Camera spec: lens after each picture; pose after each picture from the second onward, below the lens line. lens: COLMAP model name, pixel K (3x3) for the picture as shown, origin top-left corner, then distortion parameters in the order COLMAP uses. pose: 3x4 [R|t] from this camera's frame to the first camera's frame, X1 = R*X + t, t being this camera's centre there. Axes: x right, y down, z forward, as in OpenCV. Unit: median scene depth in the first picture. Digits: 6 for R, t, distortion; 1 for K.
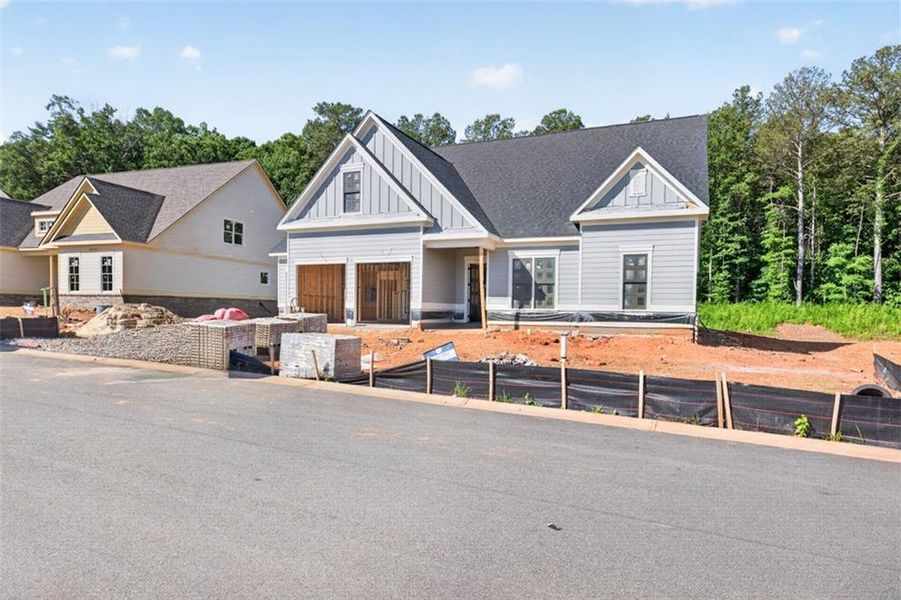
lens RADIAL K [[549.0, 0, 411.0], [0, 549.0, 319.4], [0, 0, 1]] dist [0.000481, -0.002038]
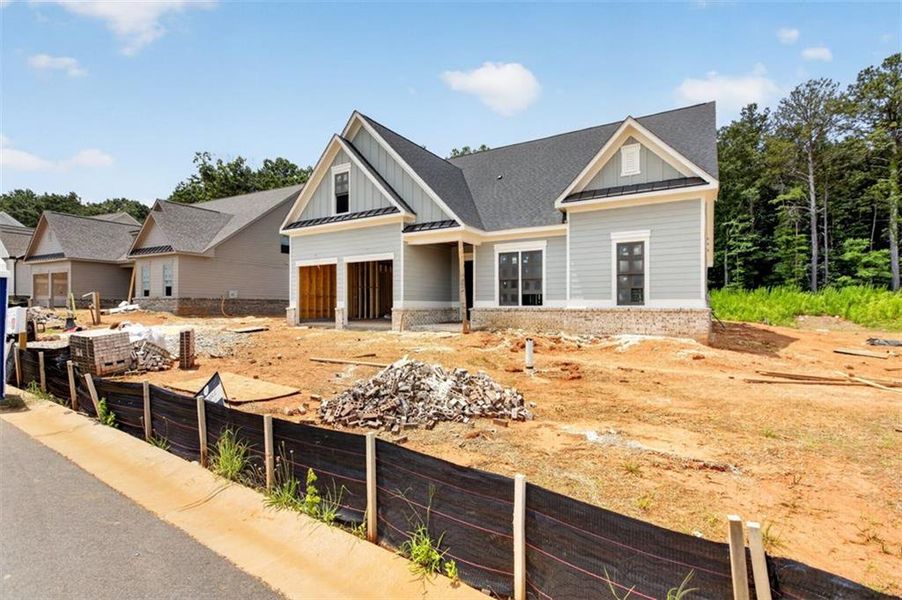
lens RADIAL K [[424.9, 0, 427.2], [0, 424.9, 298.4], [0, 0, 1]] dist [0.000277, 0.000831]
pose [[0.993297, -0.015965, -0.114485, 0.124554], [0.011854, 0.999264, -0.036495, -0.006410], [0.114983, 0.034893, 0.992754, 0.223251]]
